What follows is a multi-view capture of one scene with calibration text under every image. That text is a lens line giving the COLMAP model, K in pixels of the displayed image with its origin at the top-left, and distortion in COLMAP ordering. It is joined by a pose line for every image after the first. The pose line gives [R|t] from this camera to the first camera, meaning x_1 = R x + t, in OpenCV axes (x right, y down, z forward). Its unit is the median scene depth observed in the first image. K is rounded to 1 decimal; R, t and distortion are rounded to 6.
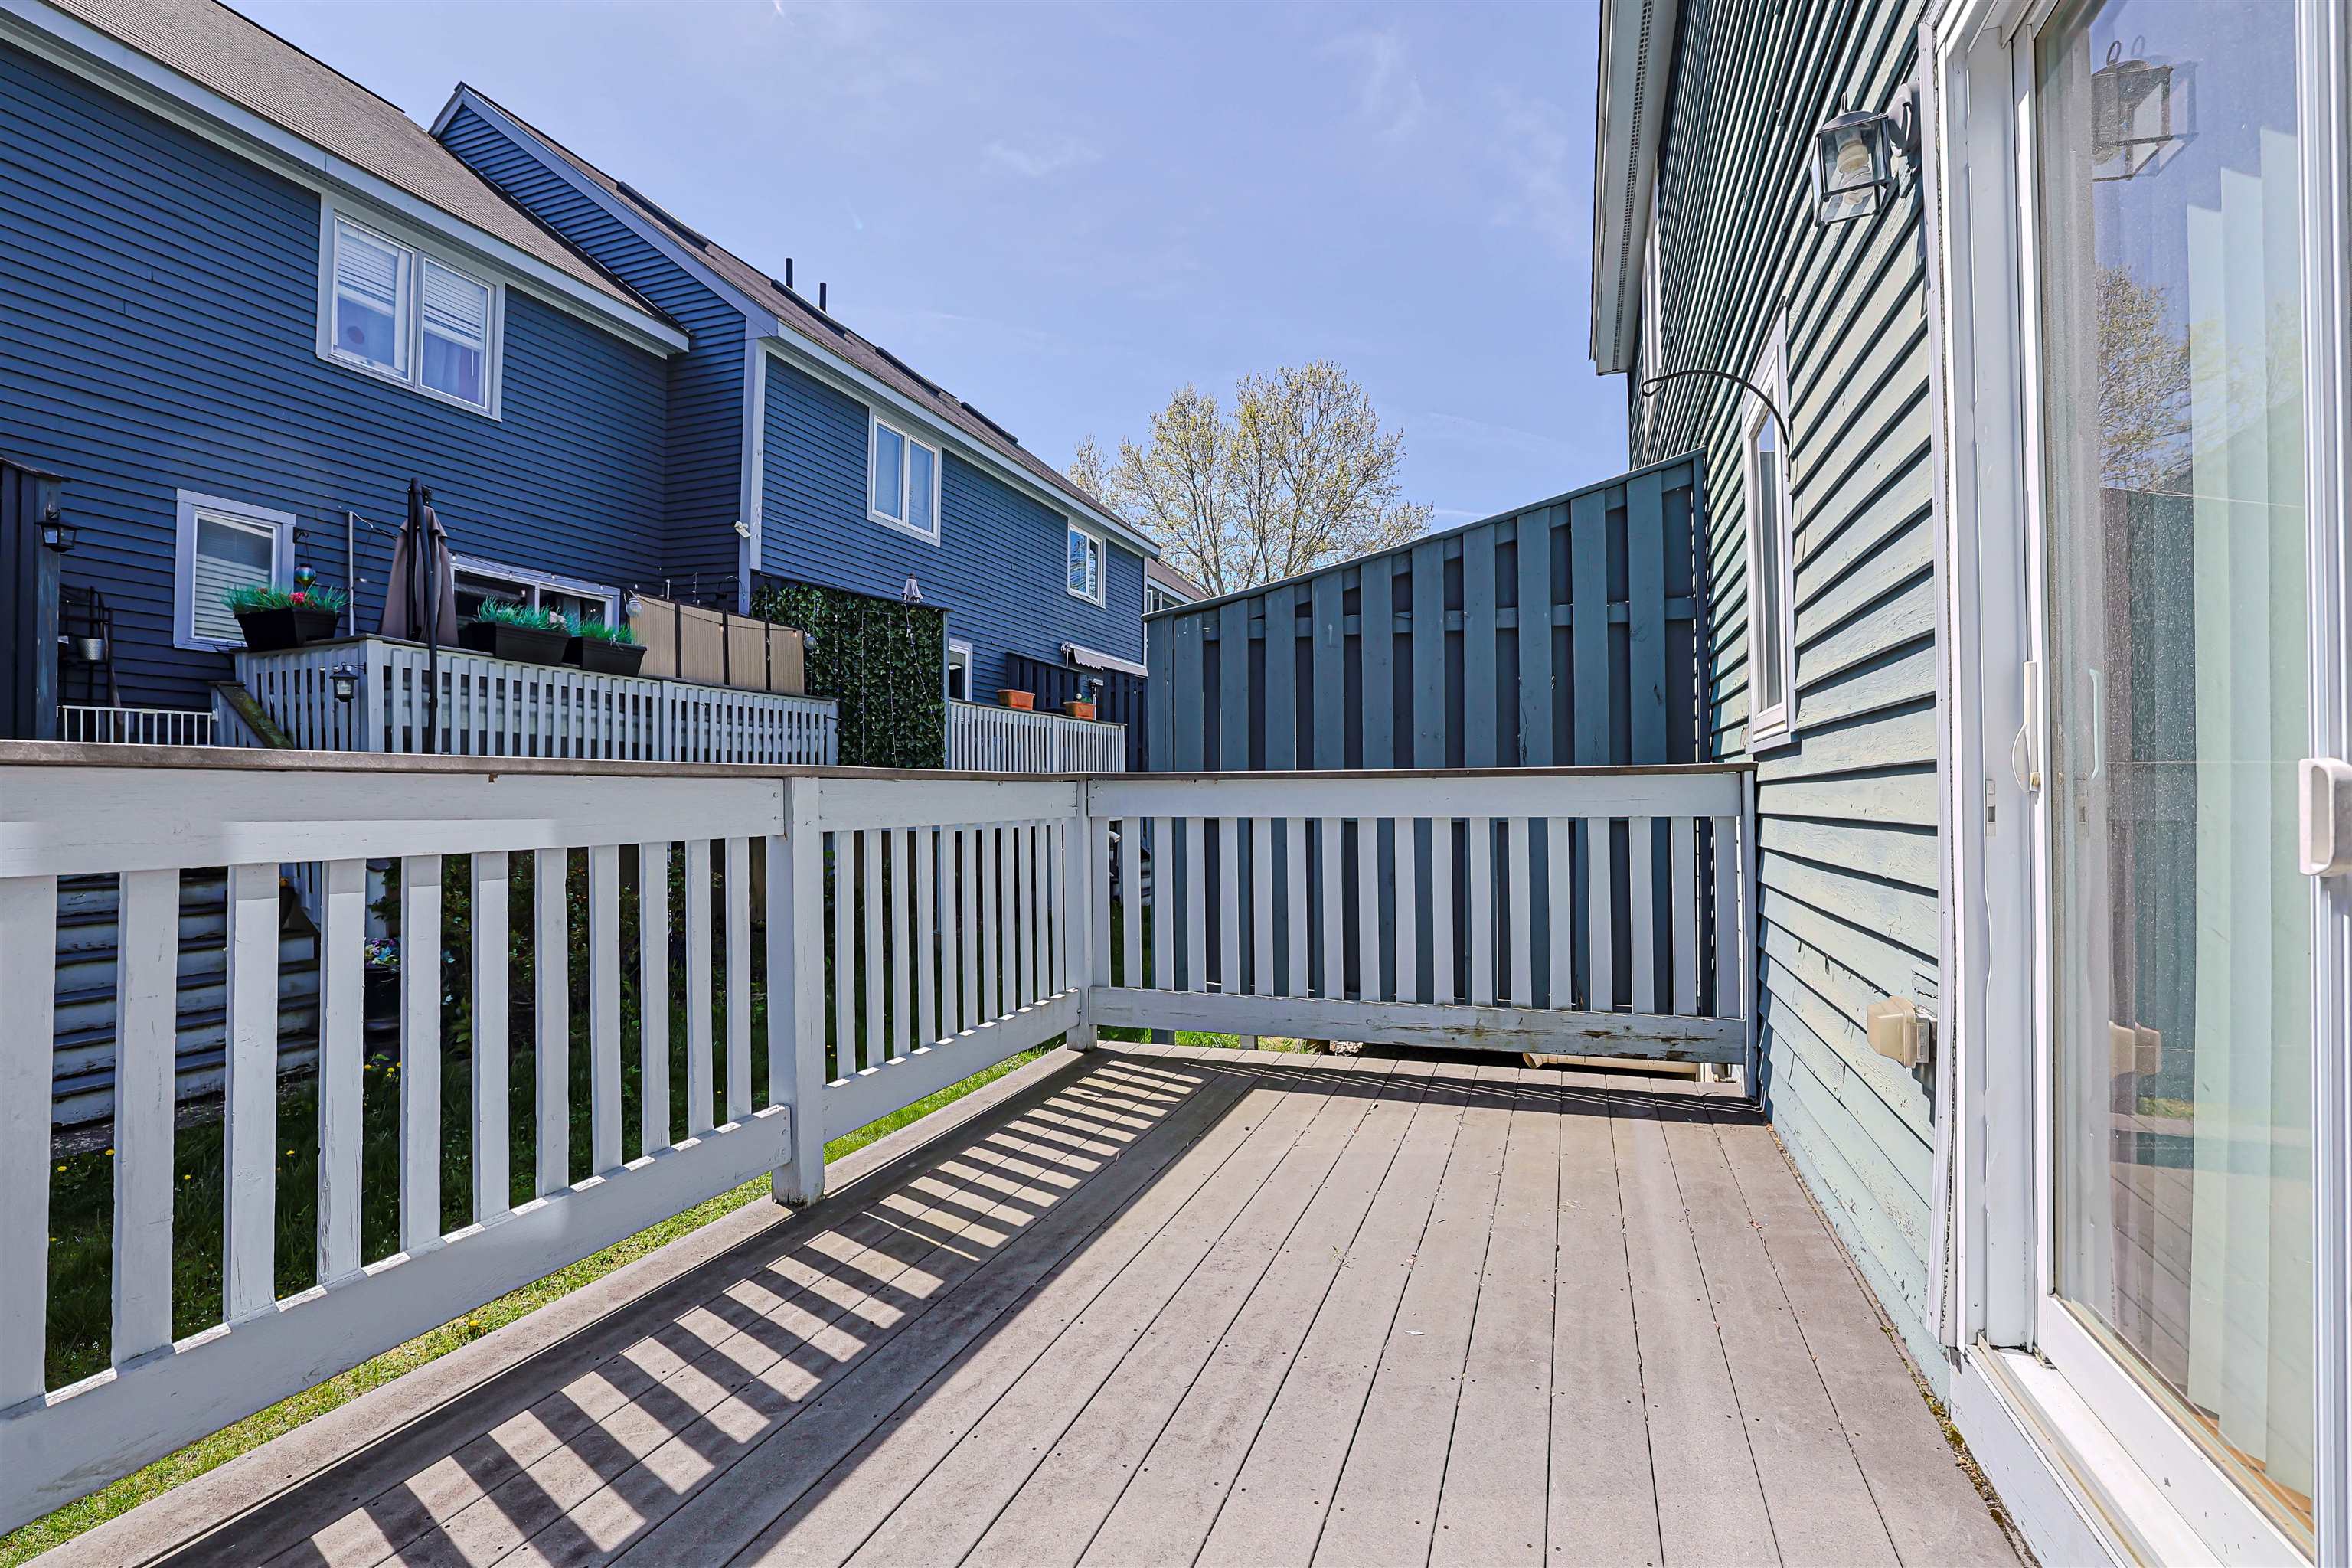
lens RADIAL K [[1065.5, 0, 1183.2], [0, 1065.5, 773.3], [0, 0, 1]] dist [-0.024593, -0.000115]
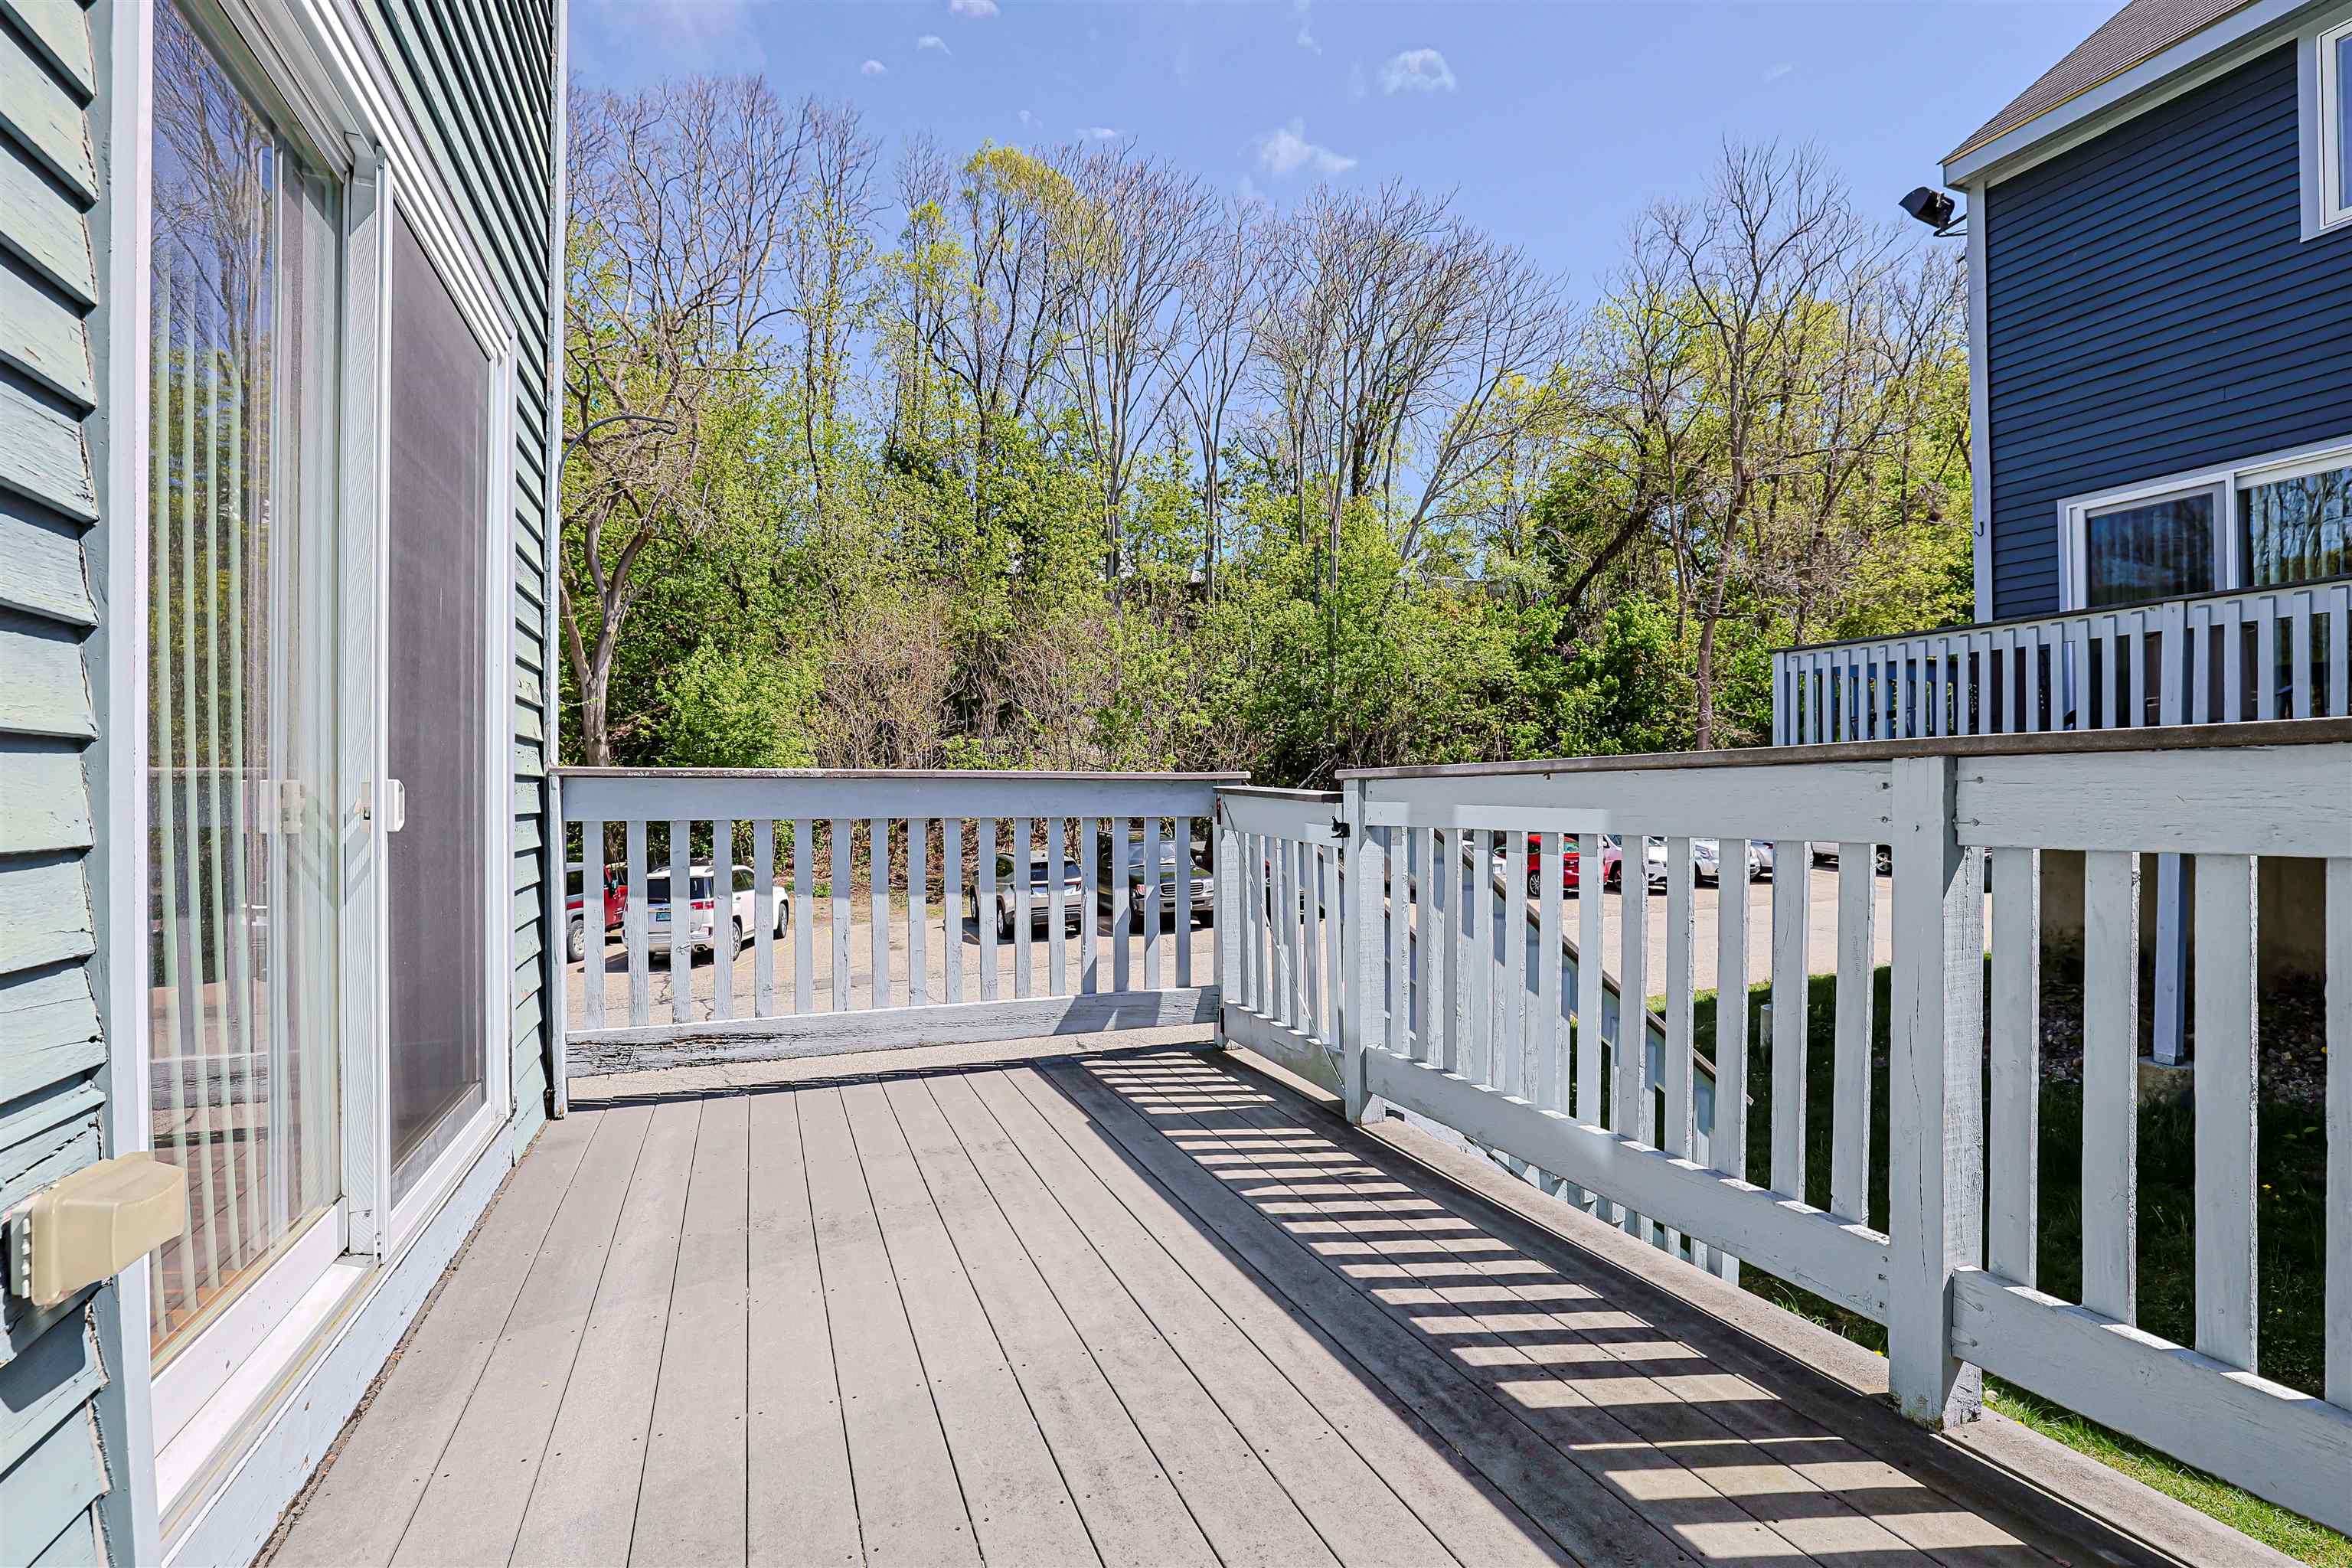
lens RADIAL K [[1065.5, 0, 1166.7], [0, 1065.5, 798.5], [0, 0, 1]] dist [-0.024593, -0.000115]
pose [[-0.749703, 0.007470, -0.661732, 0.417992], [0.020738, 0.999710, -0.012209, 0.025571], [0.661449, -0.022876, -0.749641, 1.203725]]
